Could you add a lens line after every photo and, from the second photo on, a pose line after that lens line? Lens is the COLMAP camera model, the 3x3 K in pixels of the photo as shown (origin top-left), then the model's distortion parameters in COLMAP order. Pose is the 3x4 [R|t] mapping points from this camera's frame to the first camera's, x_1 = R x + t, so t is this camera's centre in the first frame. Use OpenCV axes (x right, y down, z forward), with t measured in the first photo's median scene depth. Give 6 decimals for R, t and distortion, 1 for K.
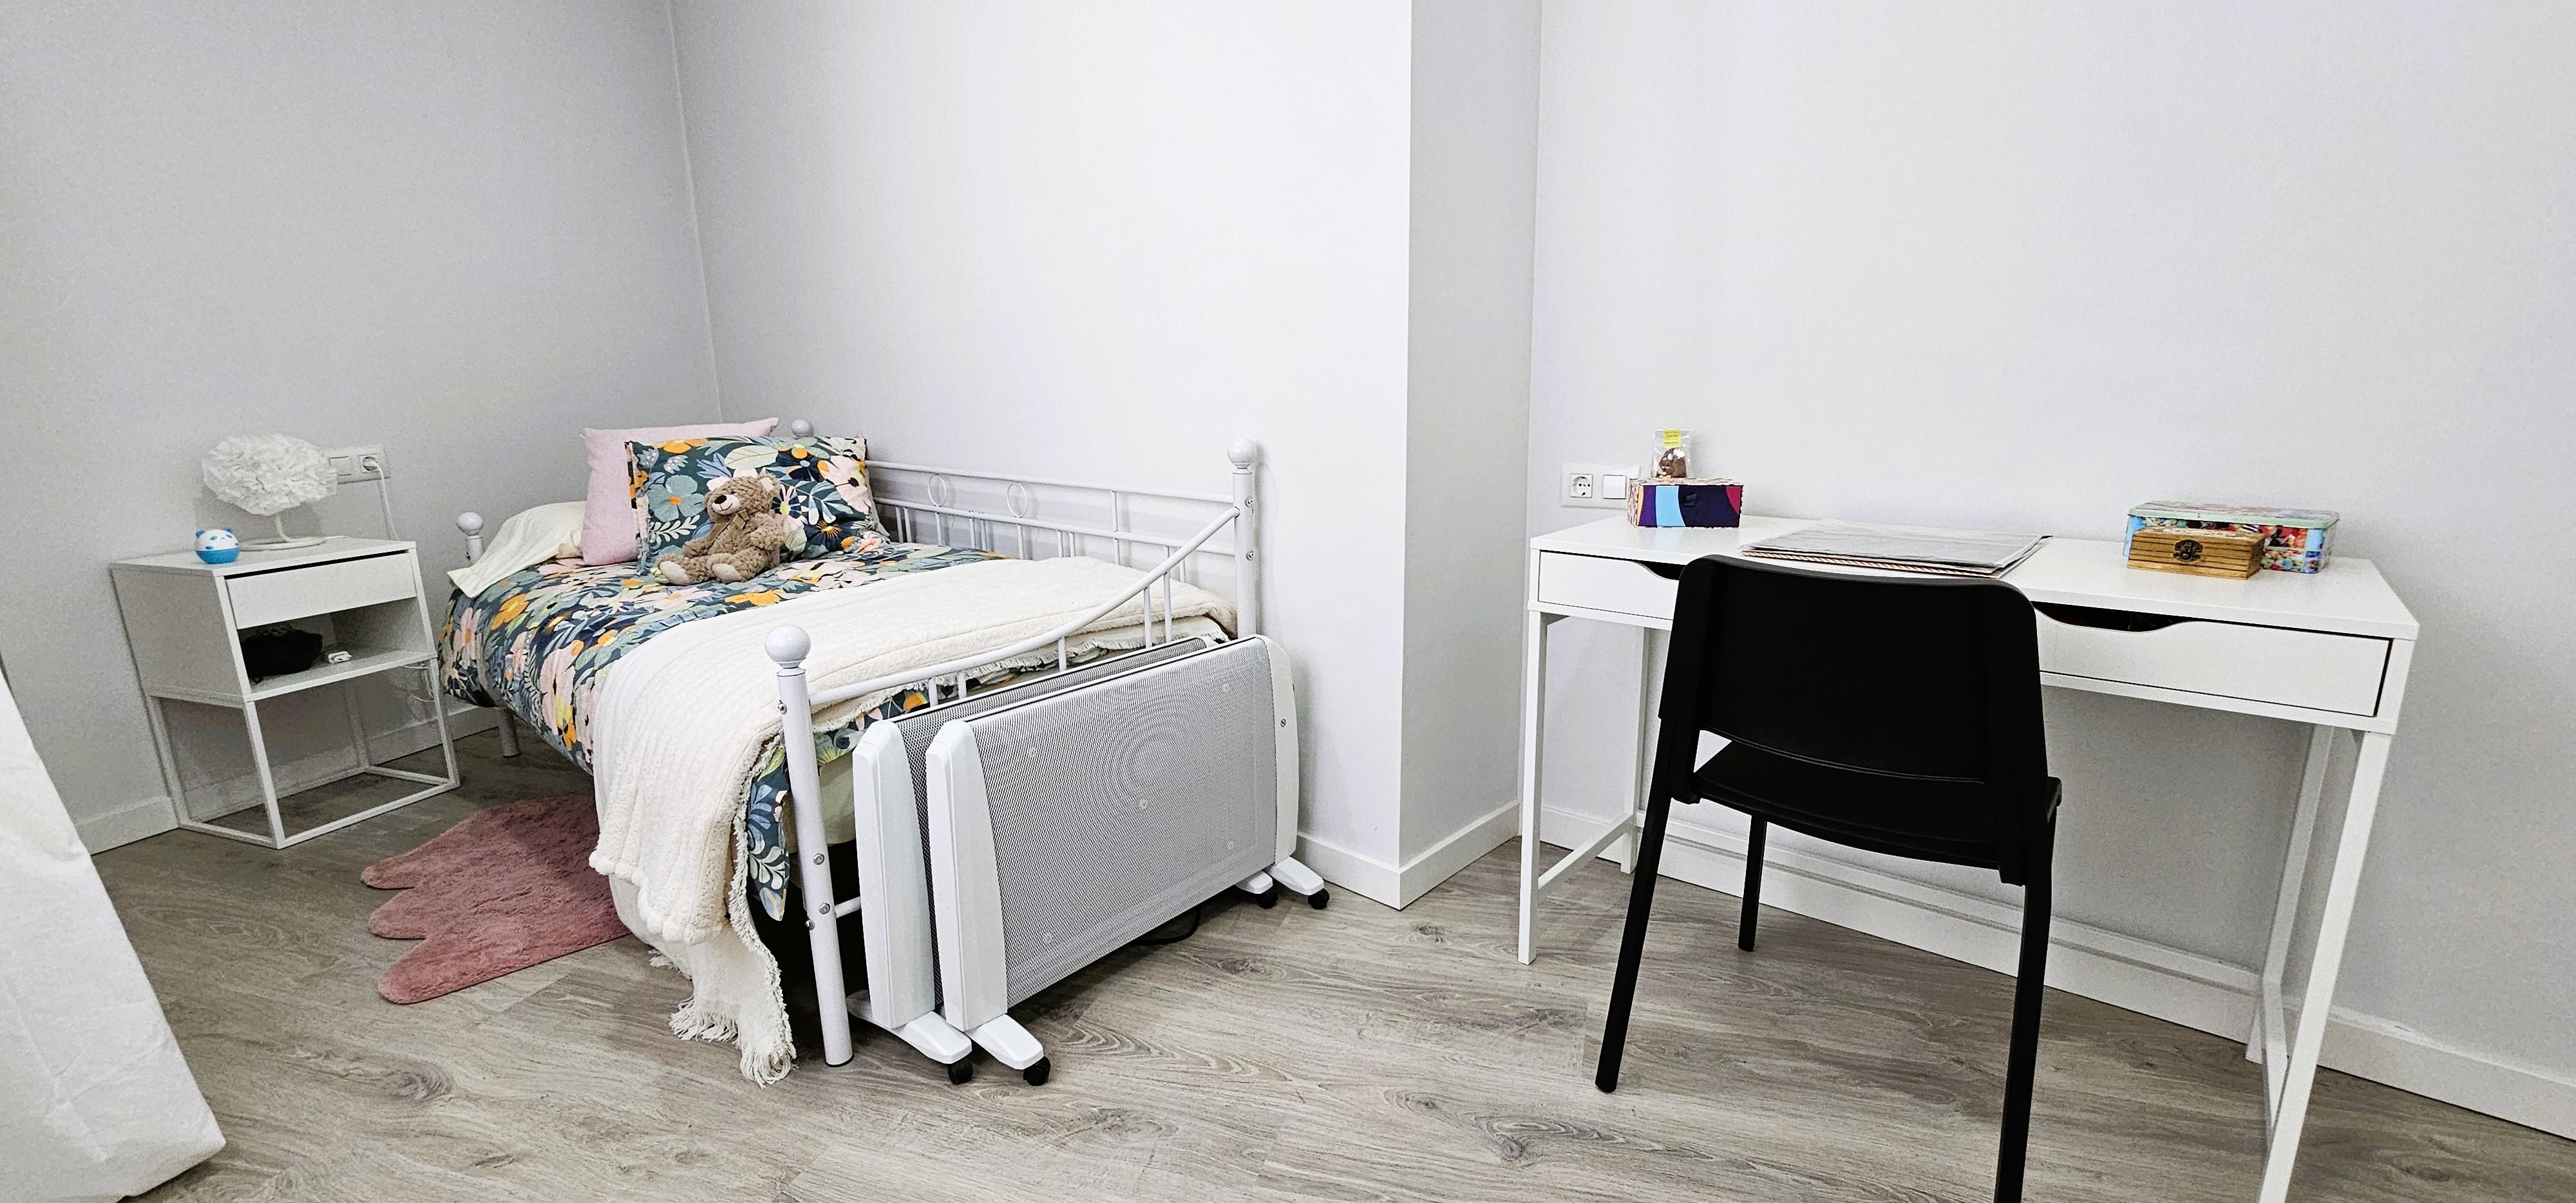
lens RADIAL K [[1054.8, 0, 1283.1], [0, 1054.8, 604.8], [0, 0, 1]] dist [0.001113, 0.000053]
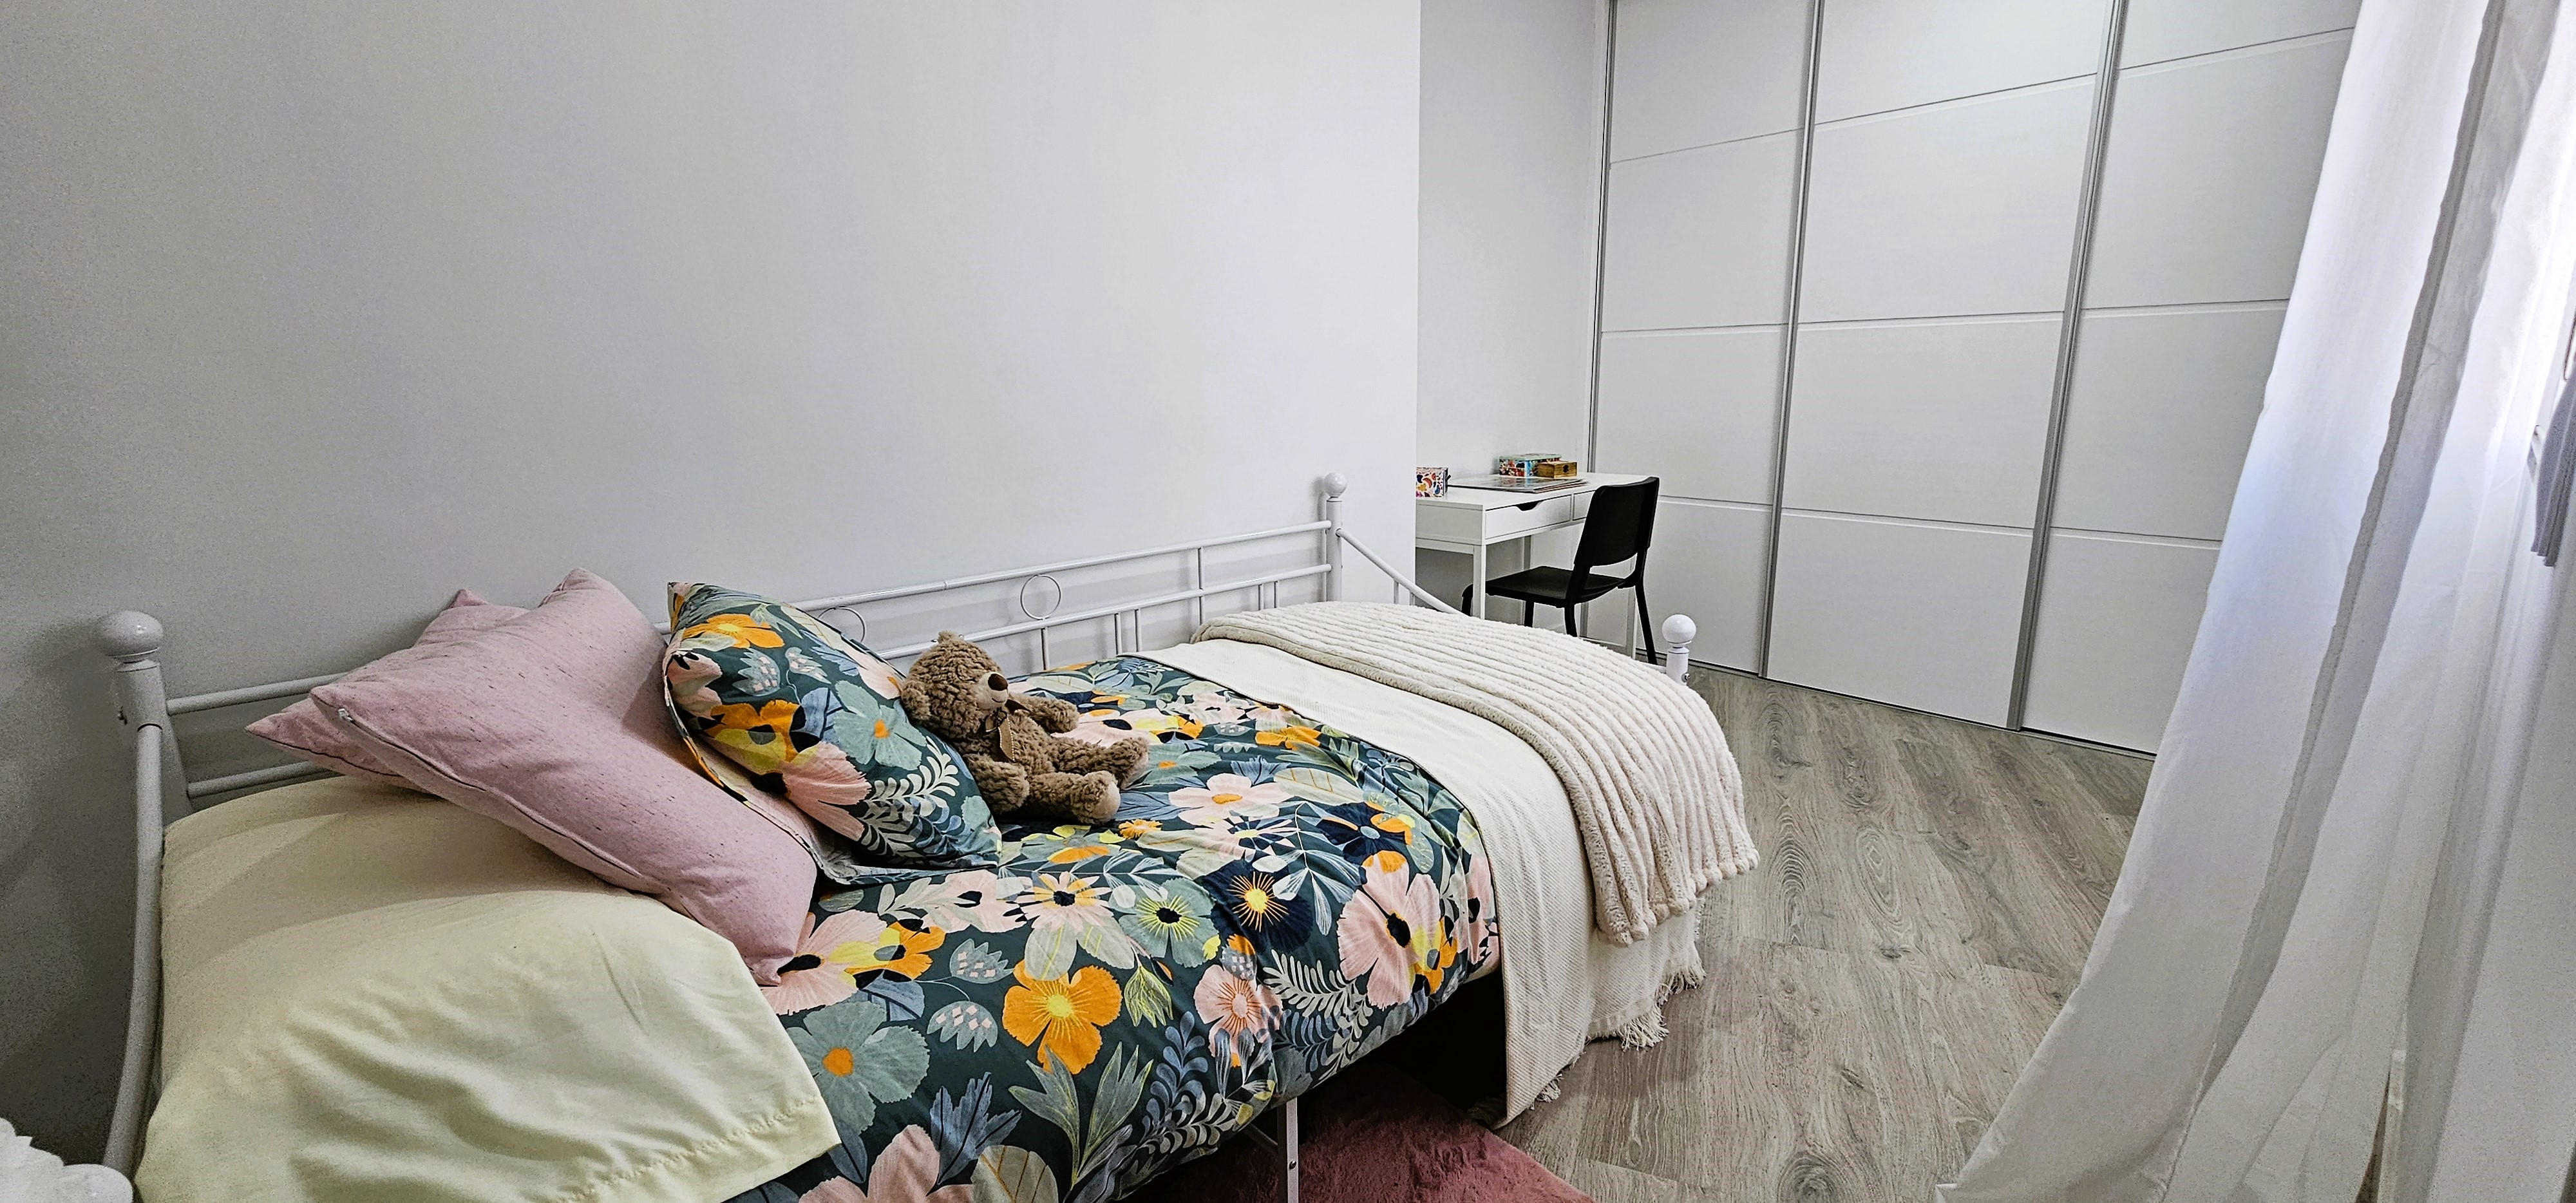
lens RADIAL K [[1054.8, 0, 1283.1], [0, 1054.8, 604.8], [0, 0, 1]] dist [0.001113, 0.000053]
pose [[0.078683, -0.201384, 0.976347, -1.792698], [0.233087, 0.955953, 0.178394, -0.342084], [-0.969268, 0.213537, 0.122157, 1.314713]]
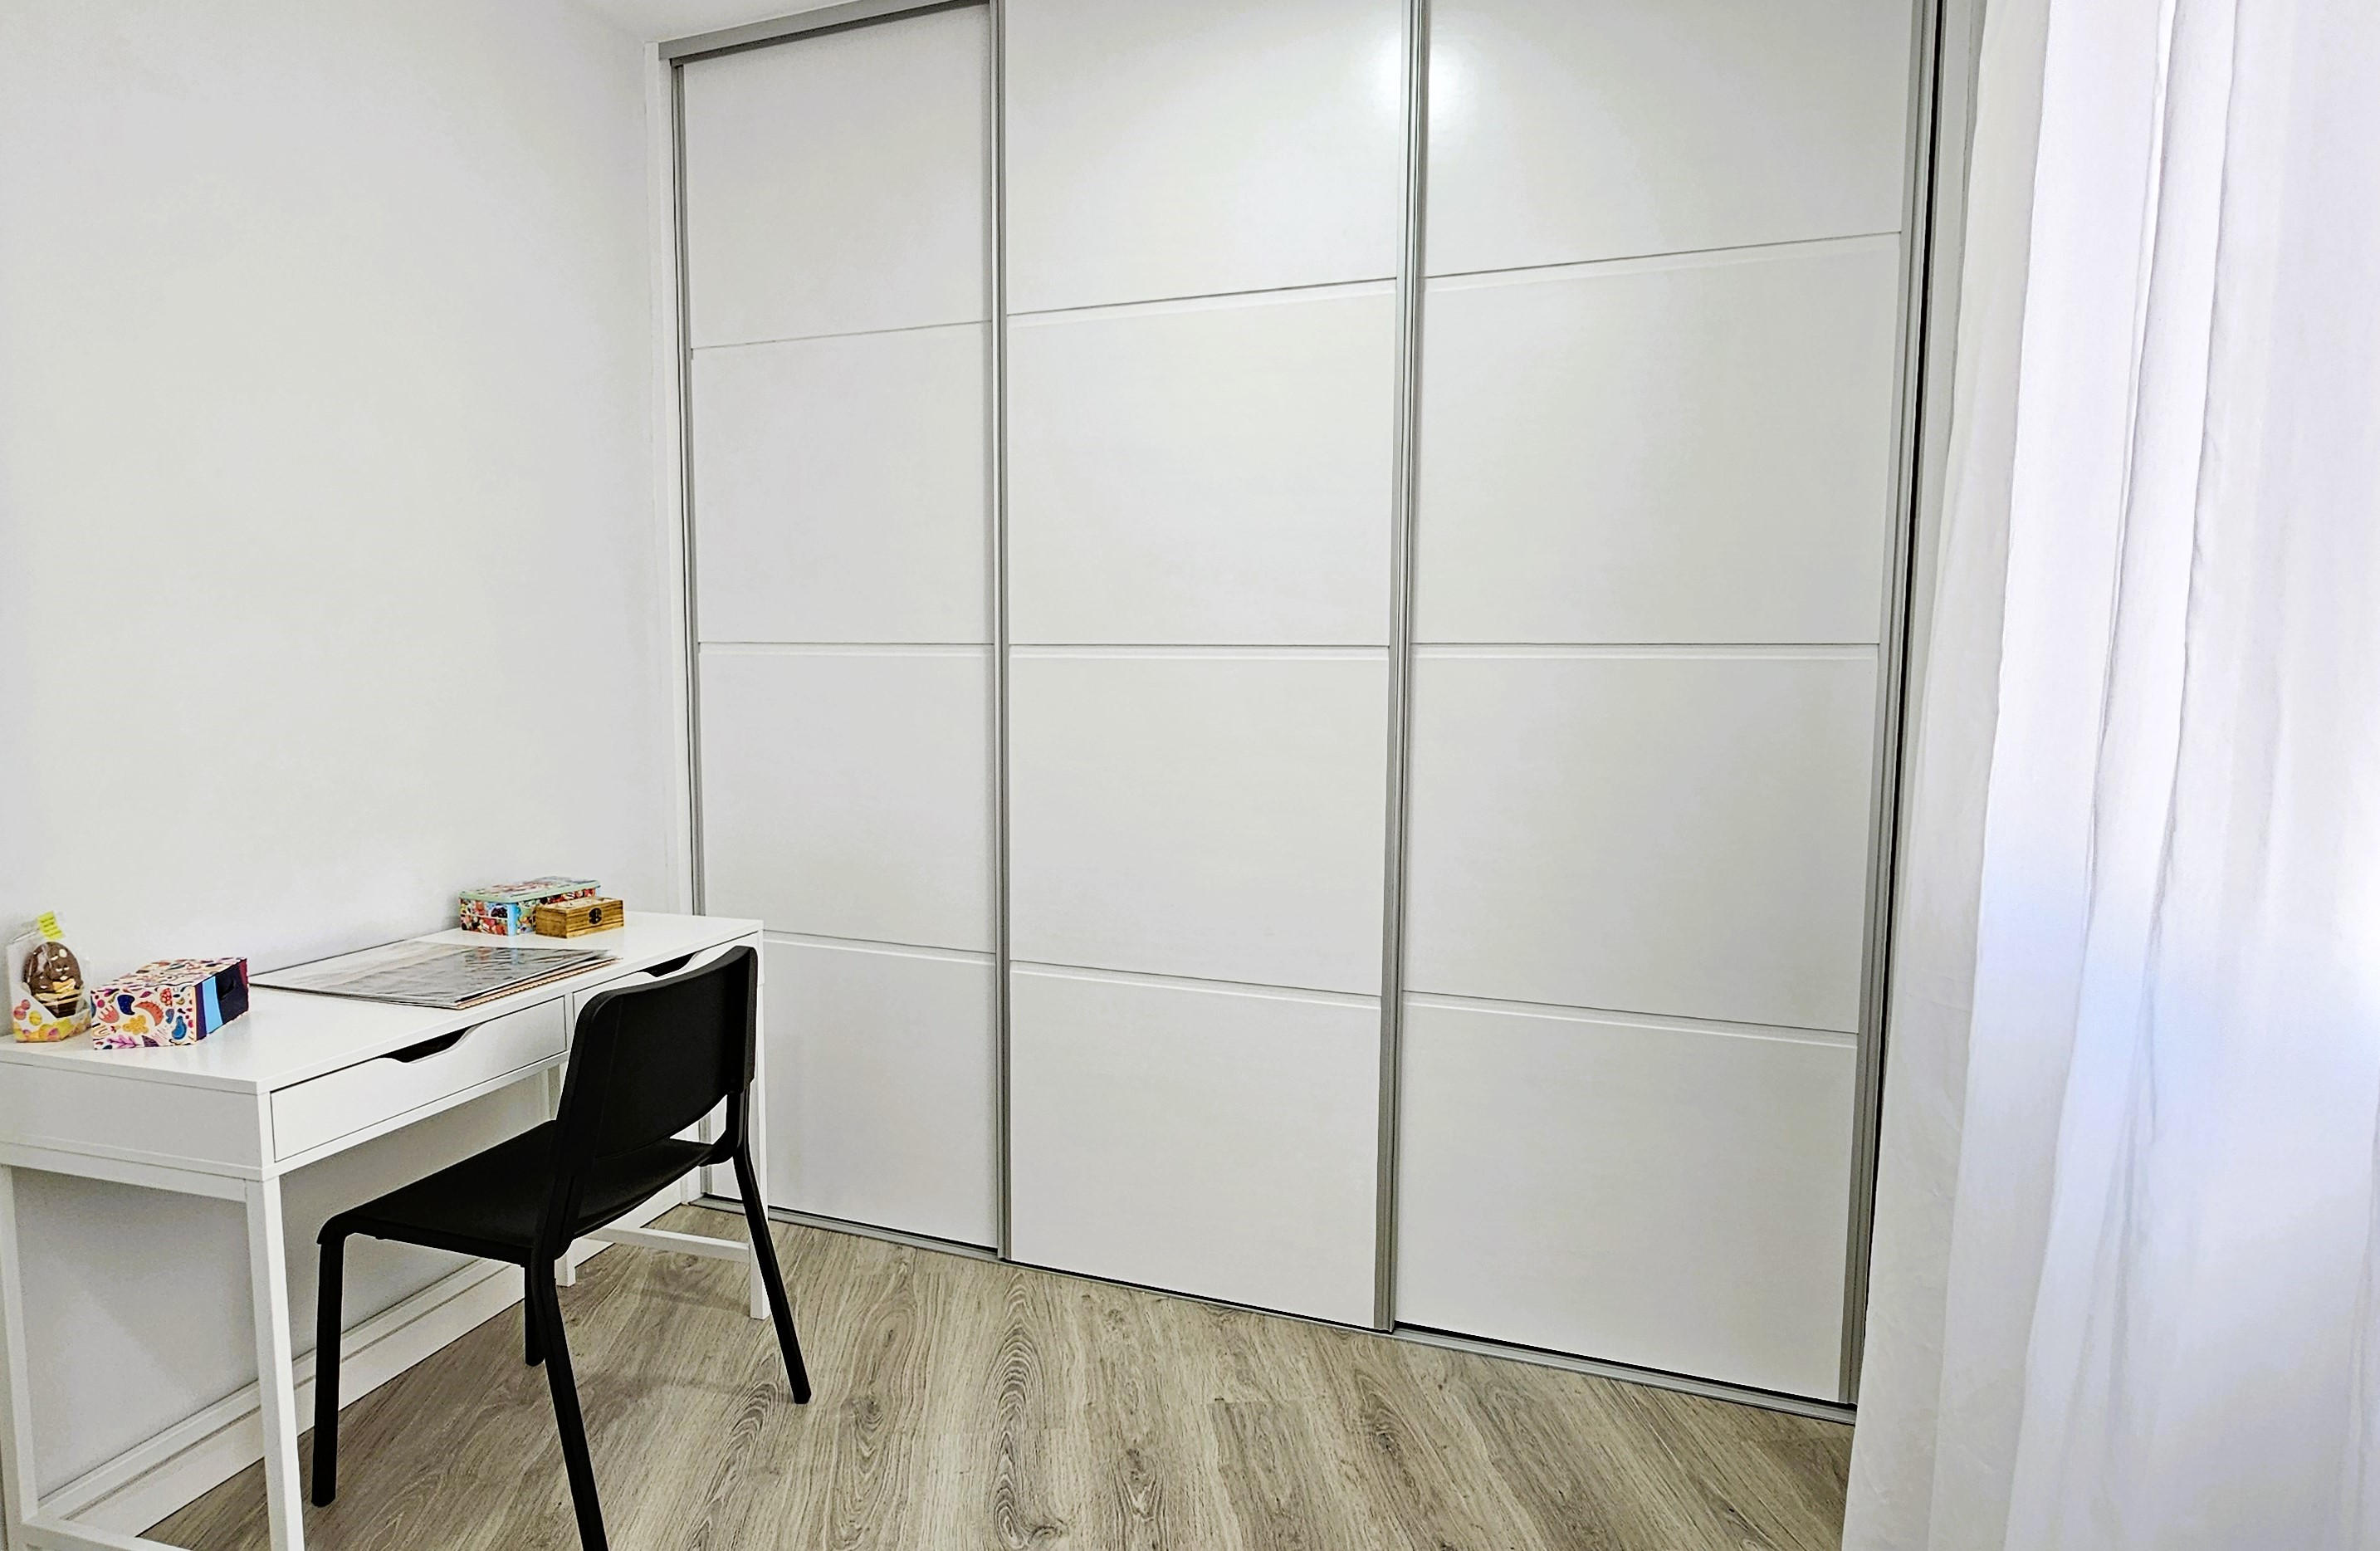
lens RADIAL K [[1359.6, 0, 1178.8], [0, 1359.6, 788.4], [0, 0, 1]] dist [0.000893, -0.001919]
pose [[-0.407174, -0.073136, 0.910418, -0.954064], [0.197997, 0.966018, 0.166154, -0.322960], [-0.891631, 0.247913, -0.378857, 0.858623]]
